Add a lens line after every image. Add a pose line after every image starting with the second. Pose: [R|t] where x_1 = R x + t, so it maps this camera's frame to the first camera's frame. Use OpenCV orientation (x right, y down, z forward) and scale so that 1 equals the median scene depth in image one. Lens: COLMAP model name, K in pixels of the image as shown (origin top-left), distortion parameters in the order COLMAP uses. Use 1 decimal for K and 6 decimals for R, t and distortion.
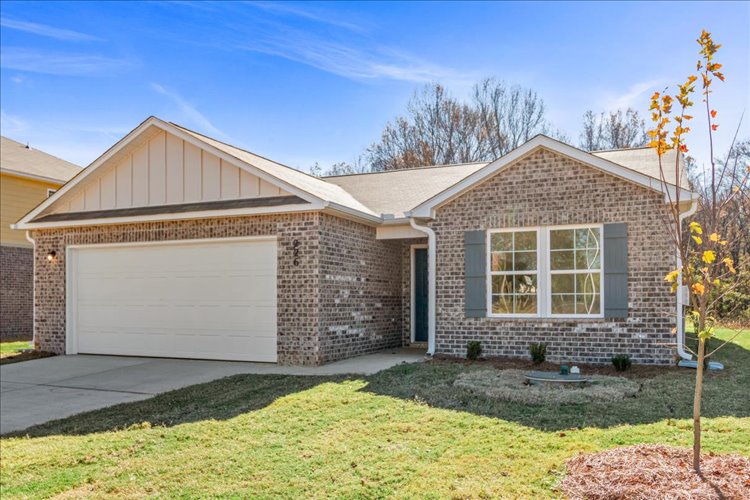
lens RADIAL K [[751.4, 0, 375.0], [0, 751.4, 298.2], [0, 0, 1]] dist [0.000237, -0.002270]
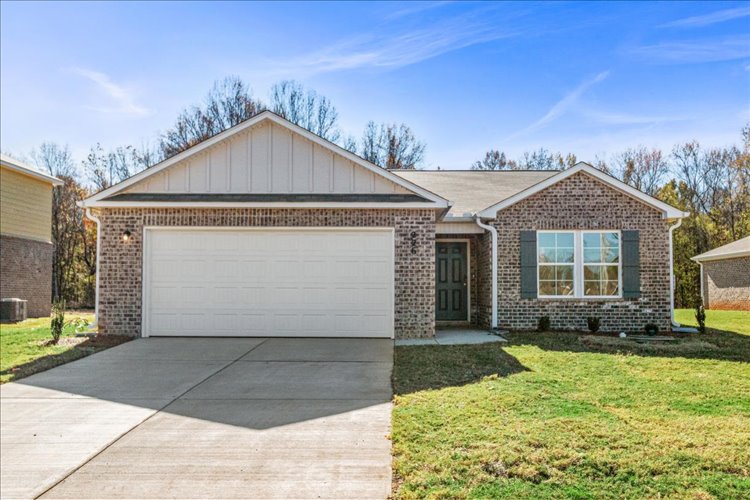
lens RADIAL K [[779.1, 0, 371.7], [0, 779.1, 260.5], [0, 0, 1]] dist [-0.003192, -0.006536]
pose [[0.881648, 0.025266, 0.471231, -0.734881], [-0.005405, 0.999041, -0.043453, 0.020580], [-0.471877, 0.035763, 0.880939, -0.043609]]
